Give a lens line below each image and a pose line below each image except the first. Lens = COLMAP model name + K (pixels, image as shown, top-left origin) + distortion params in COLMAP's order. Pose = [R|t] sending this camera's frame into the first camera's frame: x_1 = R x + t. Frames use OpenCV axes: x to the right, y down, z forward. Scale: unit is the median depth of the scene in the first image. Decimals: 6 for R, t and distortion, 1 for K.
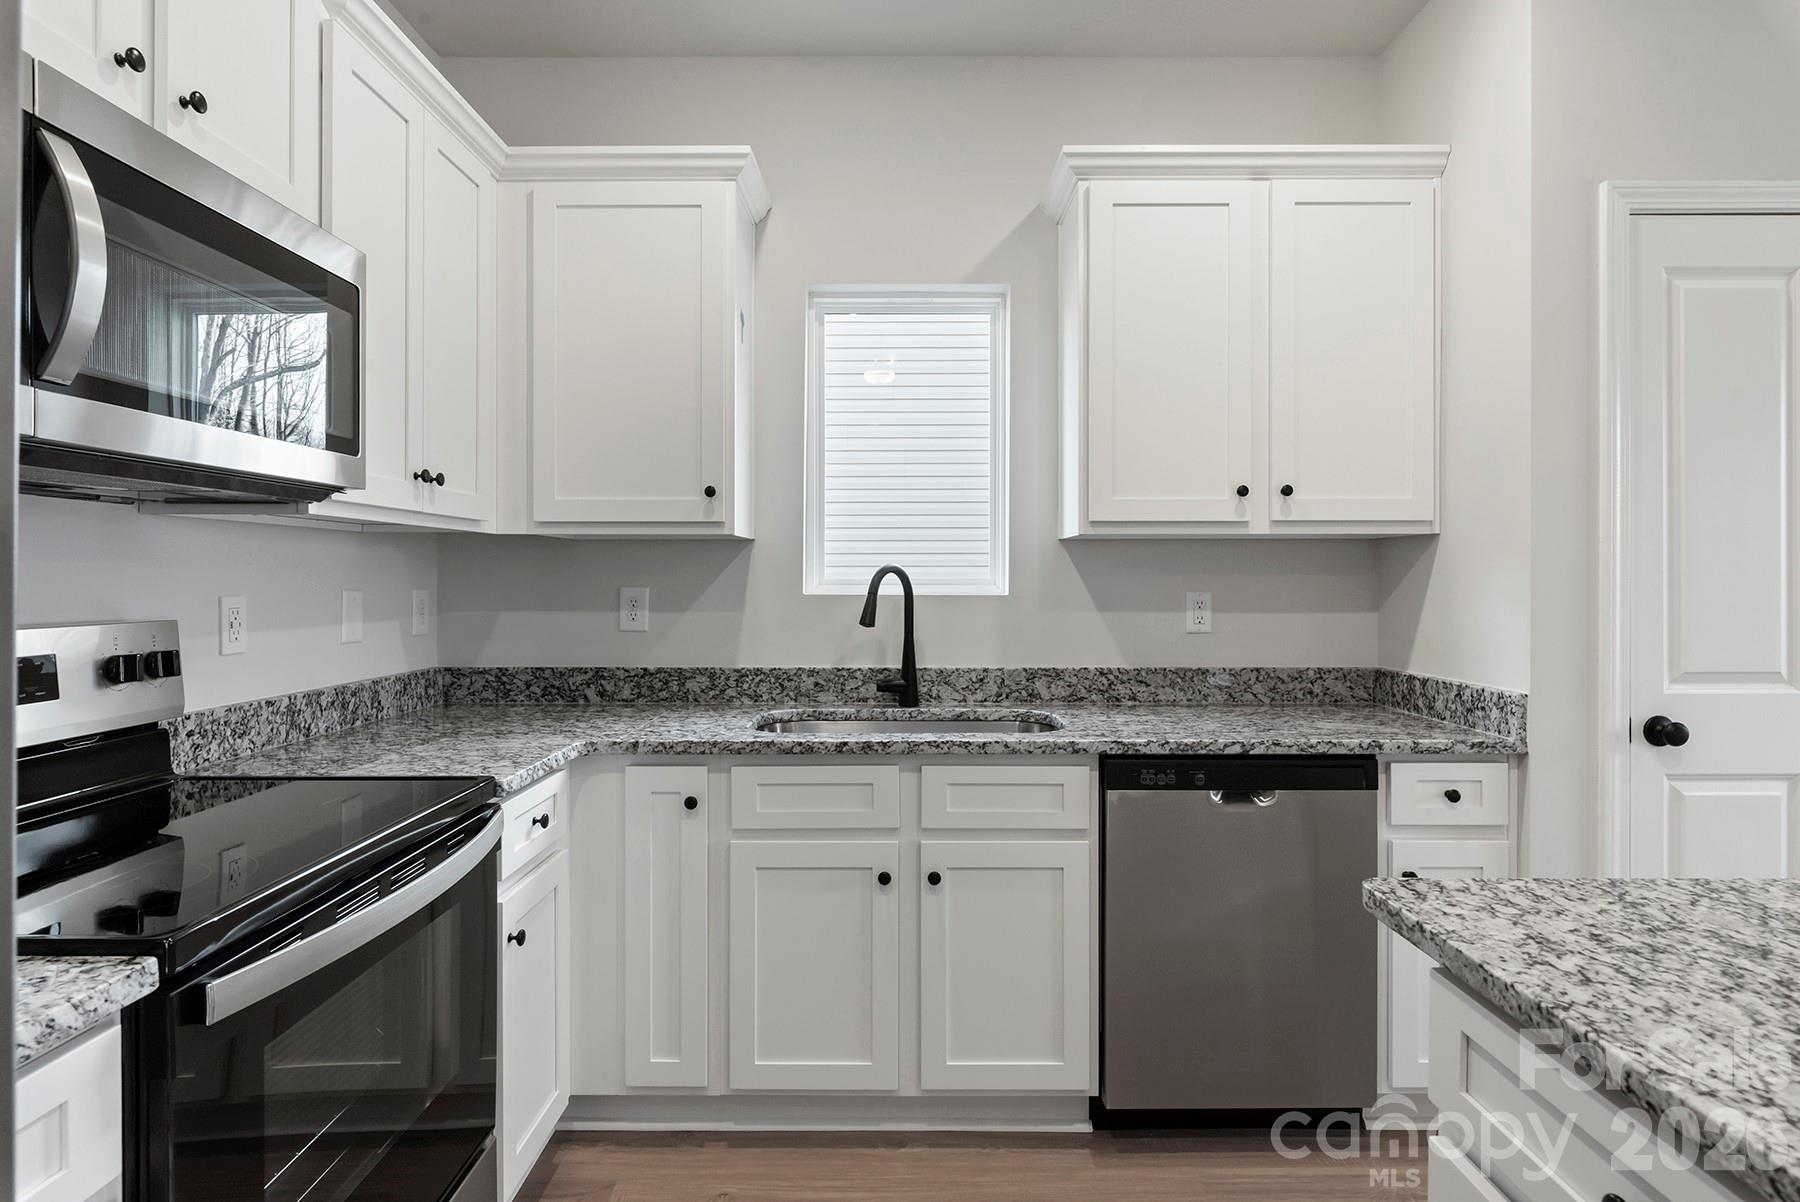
lens RADIAL K [[940.7, 0, 893.2], [0, 940.7, 579.7], [0, 0, 1]] dist [-0.002846, 0.001690]
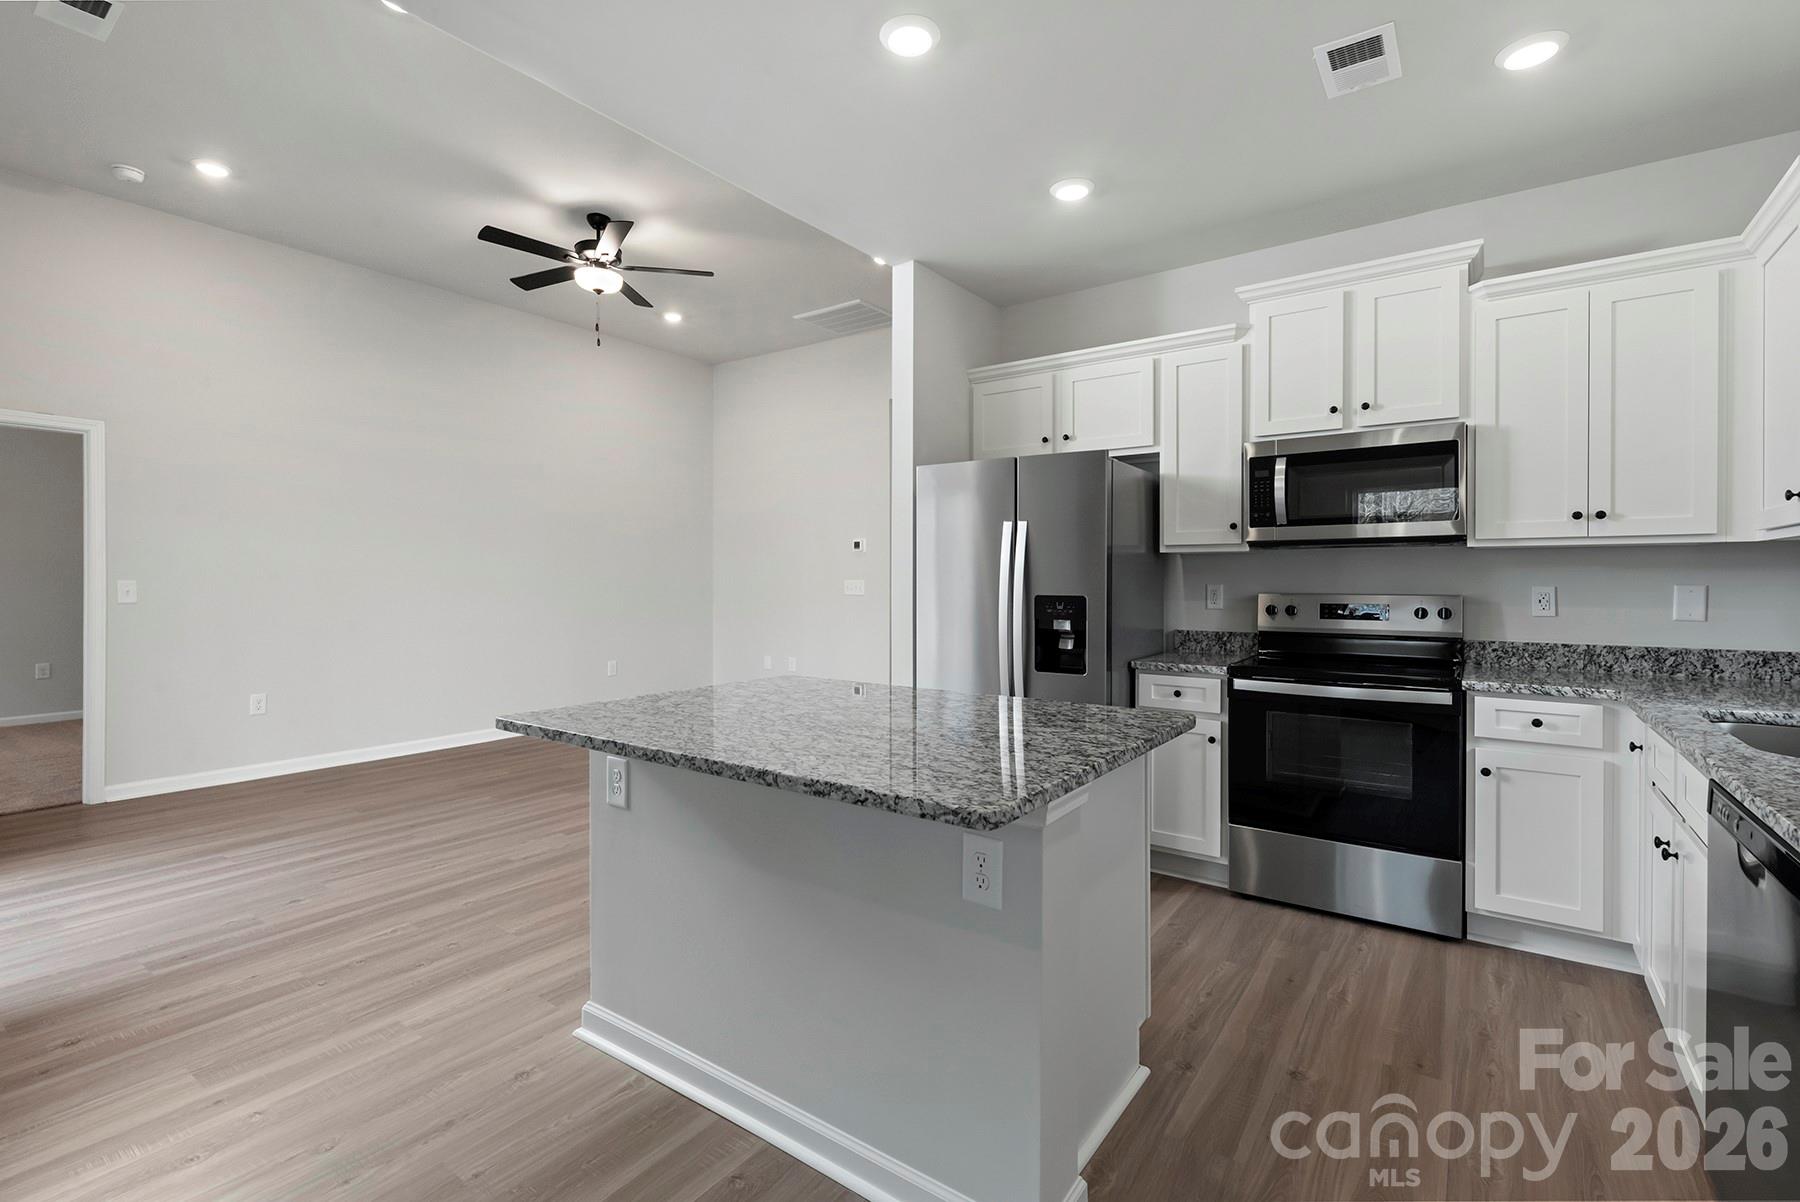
lens RADIAL K [[818.2, 0, 898.3], [0, 818.2, 581.6], [0, 0, 1]] dist [0.002931, -0.001454]
pose [[-0.575902, 0.003377, -0.817512, 1.128960], [-0.000126, 0.999991, 0.004220, 0.000411], [0.817518, 0.002533, -0.575897, 0.702562]]
